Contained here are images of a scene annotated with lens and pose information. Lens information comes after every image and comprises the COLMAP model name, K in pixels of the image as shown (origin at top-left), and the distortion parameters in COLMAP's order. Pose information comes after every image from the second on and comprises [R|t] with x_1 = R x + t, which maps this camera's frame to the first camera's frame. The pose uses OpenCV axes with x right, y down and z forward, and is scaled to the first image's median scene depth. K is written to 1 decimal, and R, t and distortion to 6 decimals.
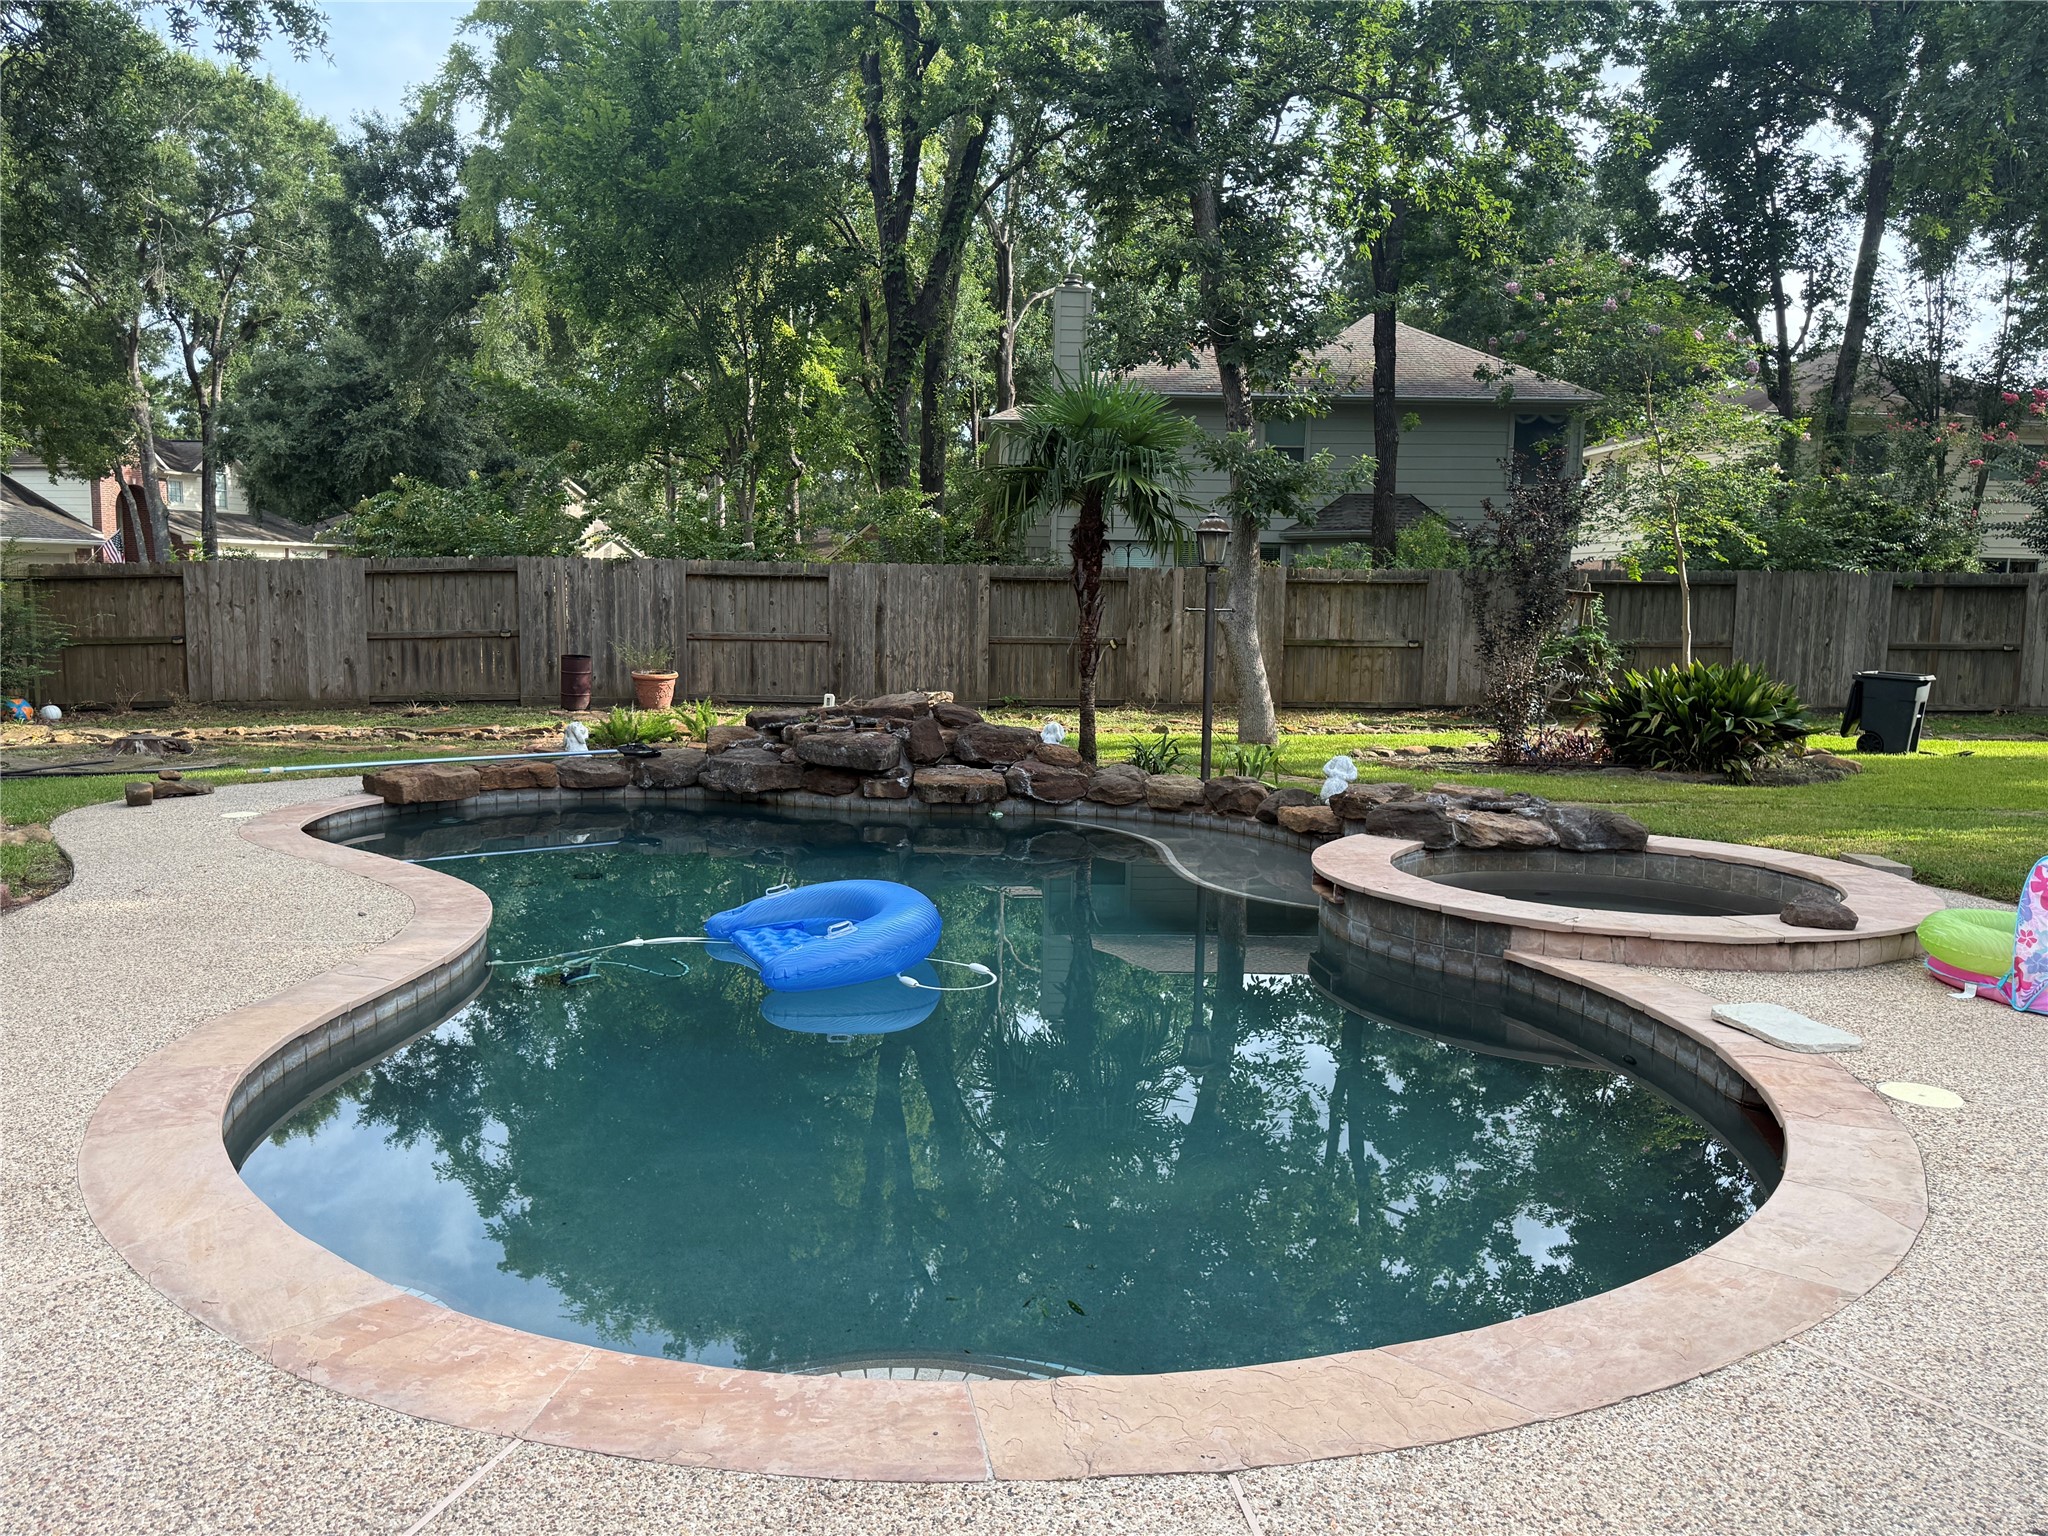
lens RADIAL K [[1540.2, 0, 1024.0], [0, 1540.2, 768.0], [0, 0, 1]] dist [0.006593, 0.002083]
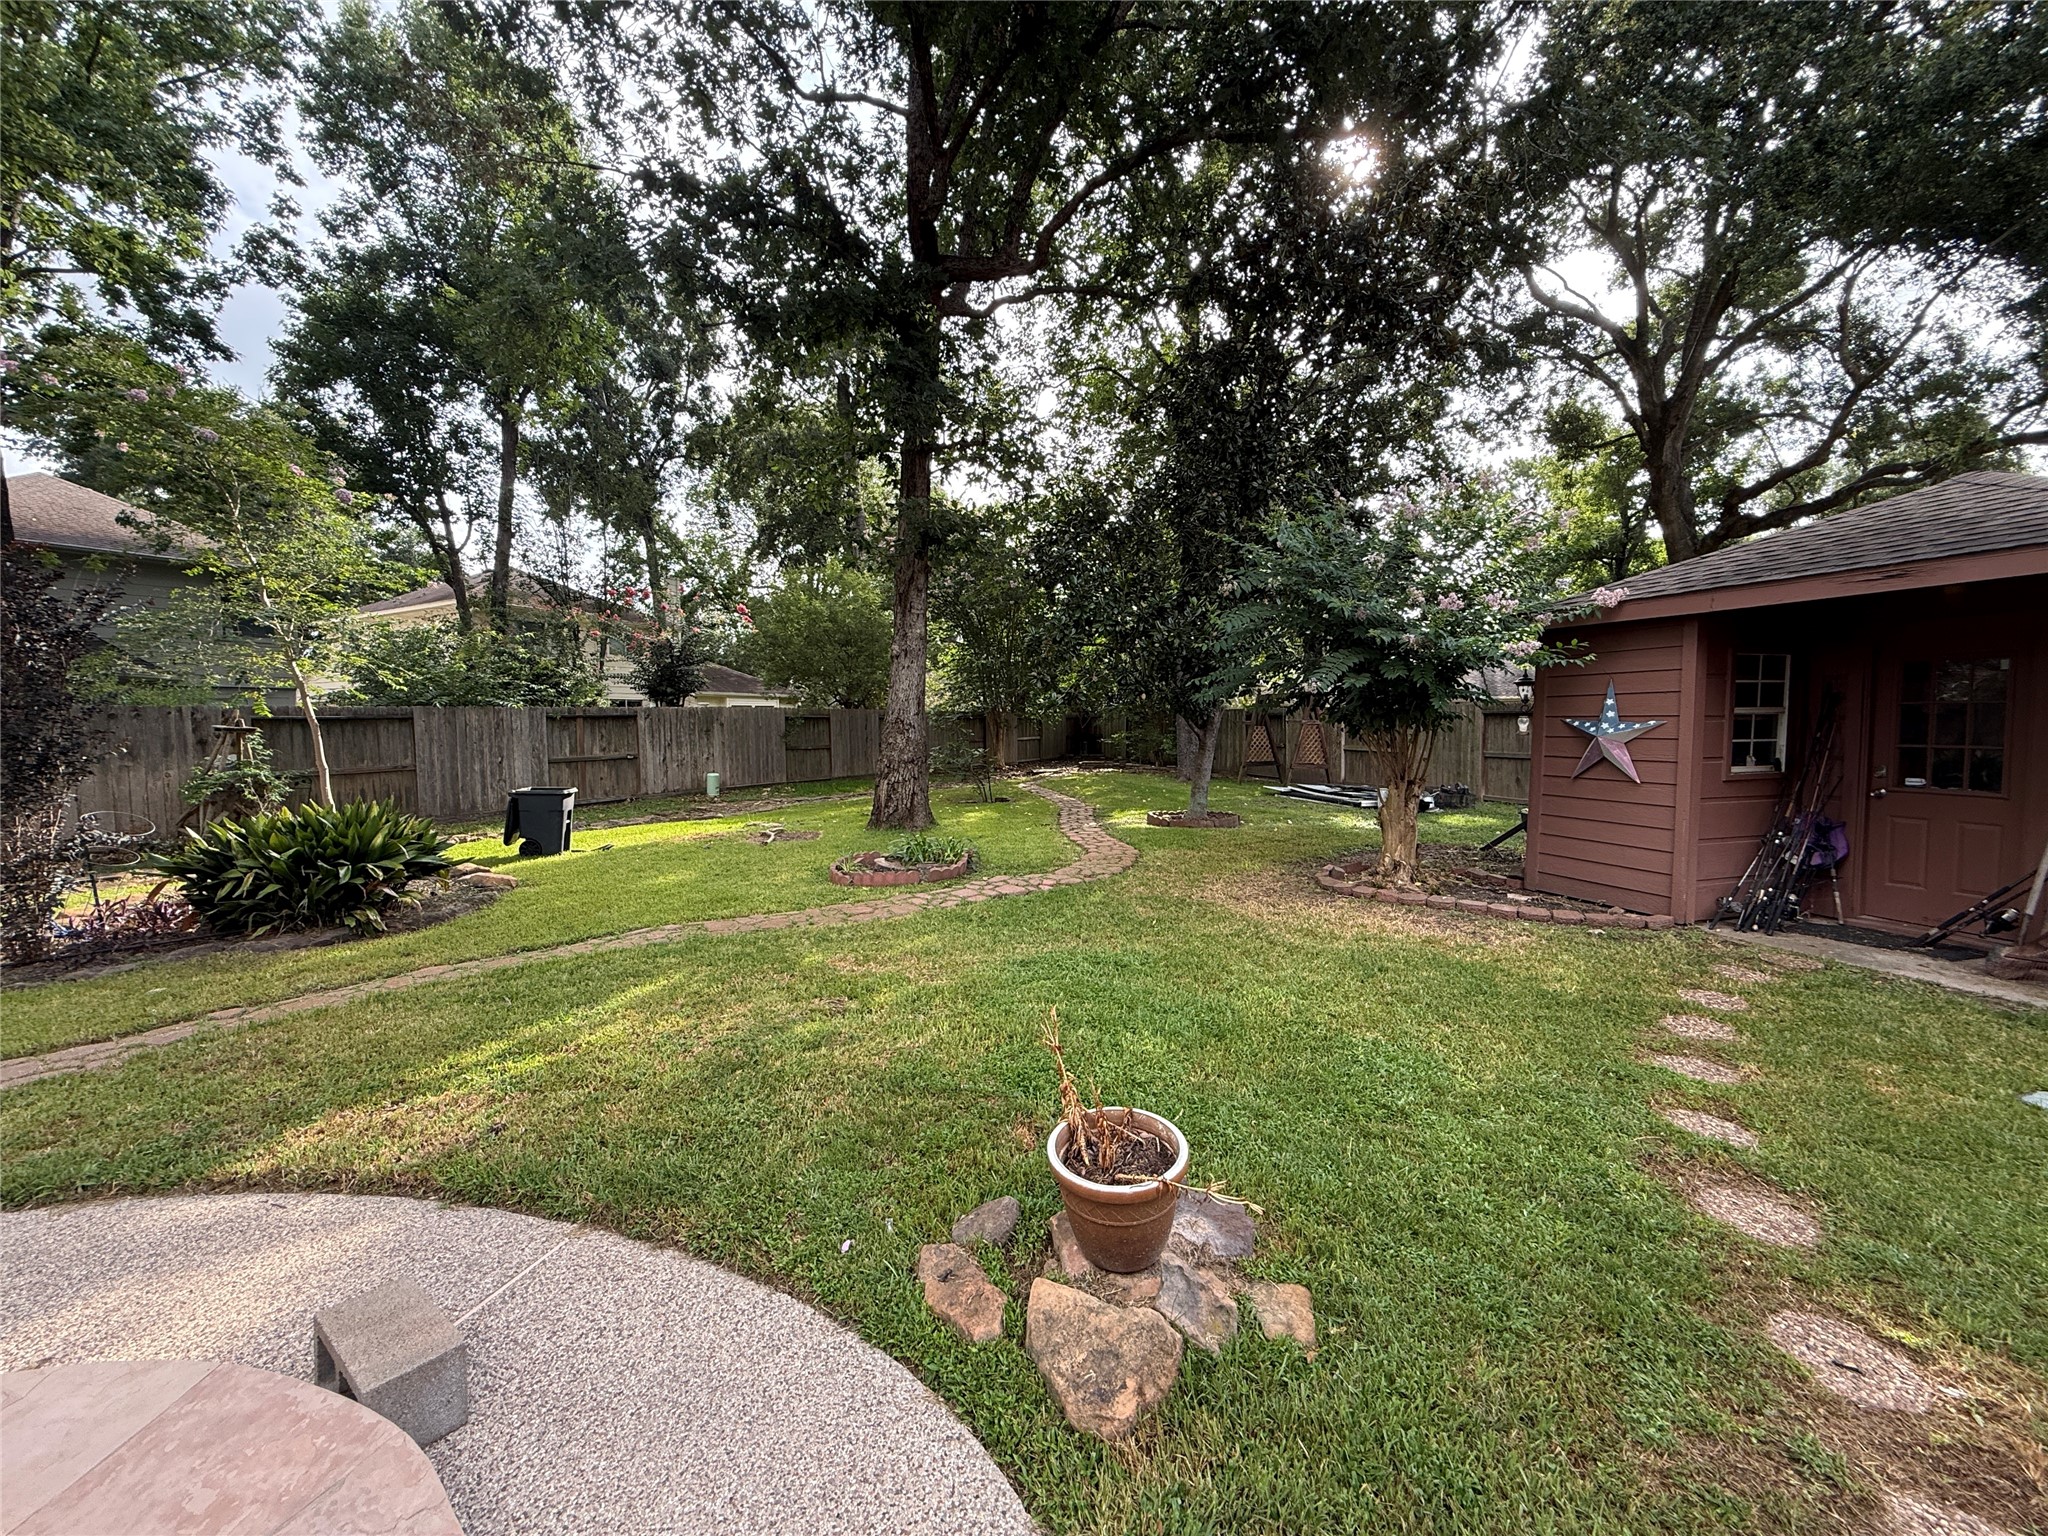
lens RADIAL K [[818.4, 0, 1024.0], [0, 818.4, 768.0], [0, 0, 1]] dist [0.001736, 0.000115]
pose [[0.530000, -0.071192, 0.845004, 0.168383], [0.116965, 0.993083, 0.010306, -0.030462], [-0.839892, 0.093374, 0.534661, 0.256710]]
